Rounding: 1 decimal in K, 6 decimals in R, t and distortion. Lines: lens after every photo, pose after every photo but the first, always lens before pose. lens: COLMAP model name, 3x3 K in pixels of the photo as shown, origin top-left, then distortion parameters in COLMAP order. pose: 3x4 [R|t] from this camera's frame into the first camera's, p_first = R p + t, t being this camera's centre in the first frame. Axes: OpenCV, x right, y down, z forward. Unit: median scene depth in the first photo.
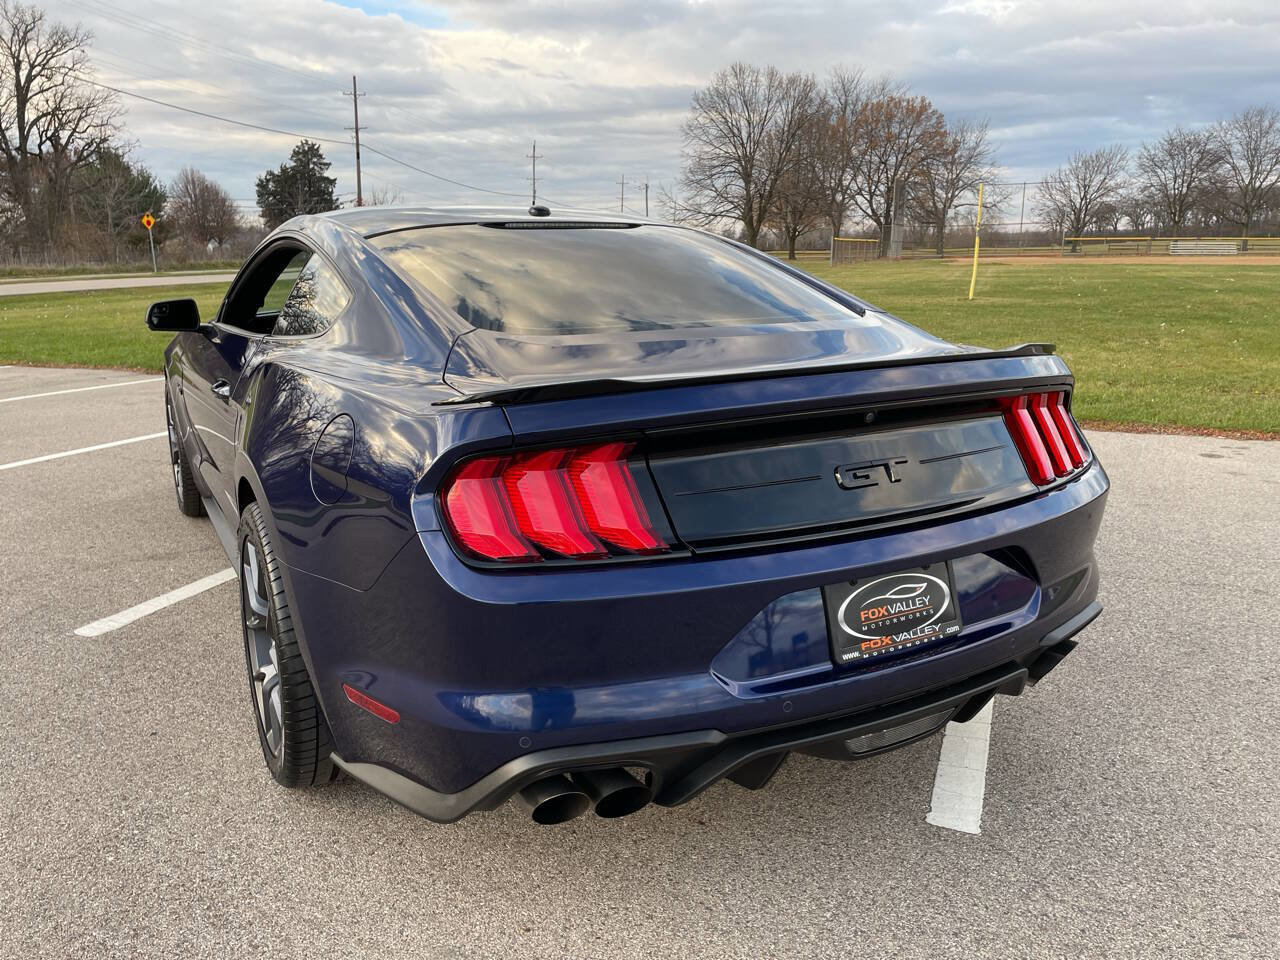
lens RADIAL K [[957.4, 0, 646.1], [0, 957.4, 483.6], [0, 0, 1]] dist [0.094629, -0.124328]
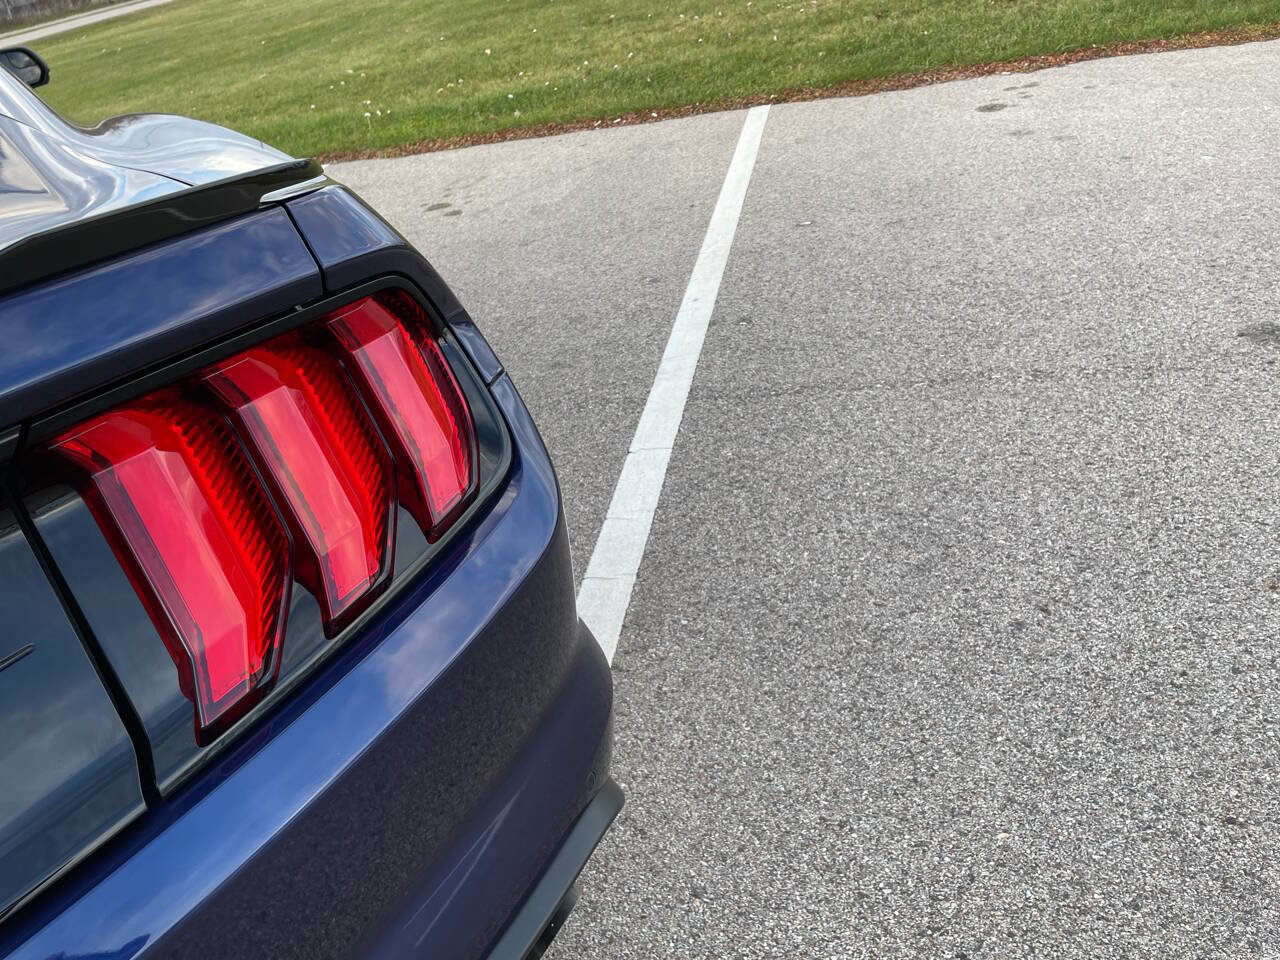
lens RADIAL K [[962.0, 0, 635.6], [0, 962.0, 475.9], [0, 0, 1]] dist [0.092641, -0.118946]
pose [[0.965635, -0.245871, 0.084241, 0.014419], [0.211407, 0.931595, 0.295700, -0.003605], [-0.151183, -0.267729, 0.951559, 0.019648]]
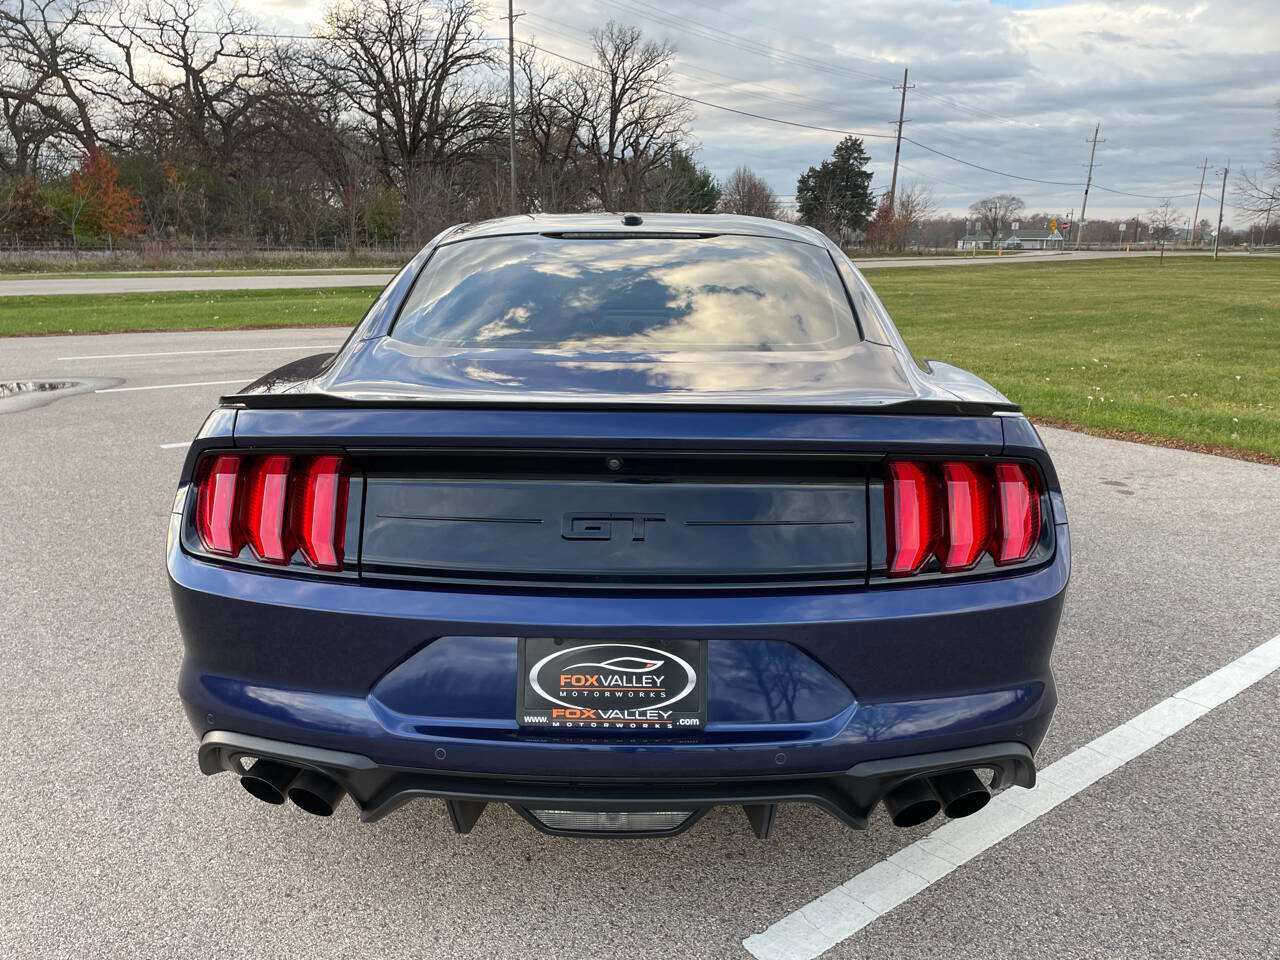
lens RADIAL K [[962.0, 0, 635.6], [0, 962.0, 475.9], [0, 0, 1]] dist [0.092641, -0.118946]
pose [[0.860132, 0.134325, -0.492067, 0.016657], [-0.134972, 0.990252, 0.034390, -0.002202], [0.491890, 0.036836, 0.869878, 0.005545]]
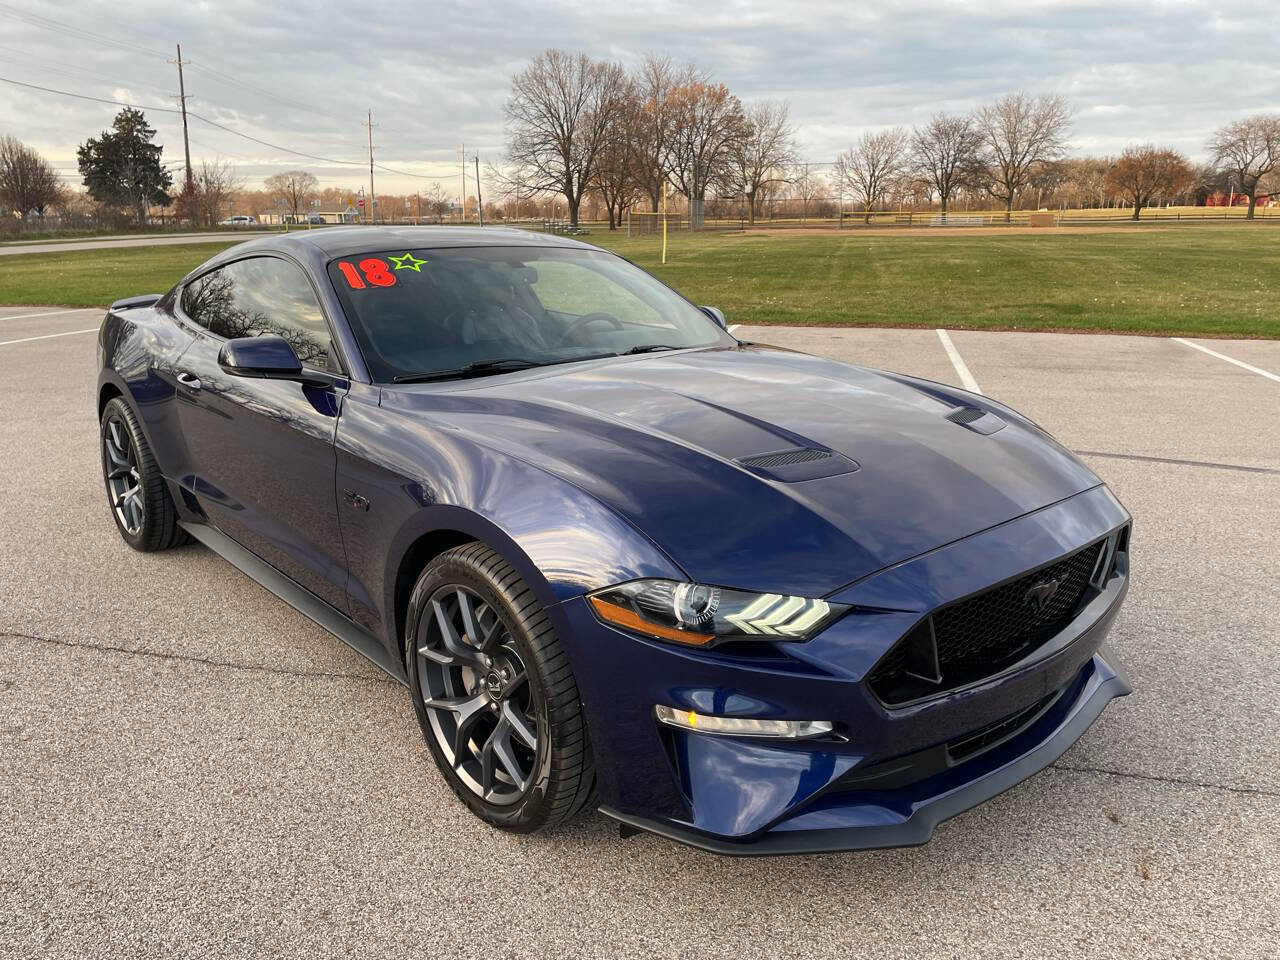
lens RADIAL K [[962.9, 0, 646.1], [0, 962.9, 470.8], [0, 0, 1]] dist [0.096214, -0.122902]
pose [[0.989313, -0.035541, 0.141409, 0.025167], [0.033125, 0.999263, 0.019403, 0.021643], [-0.141994, -0.014512, 0.989761, -0.102403]]
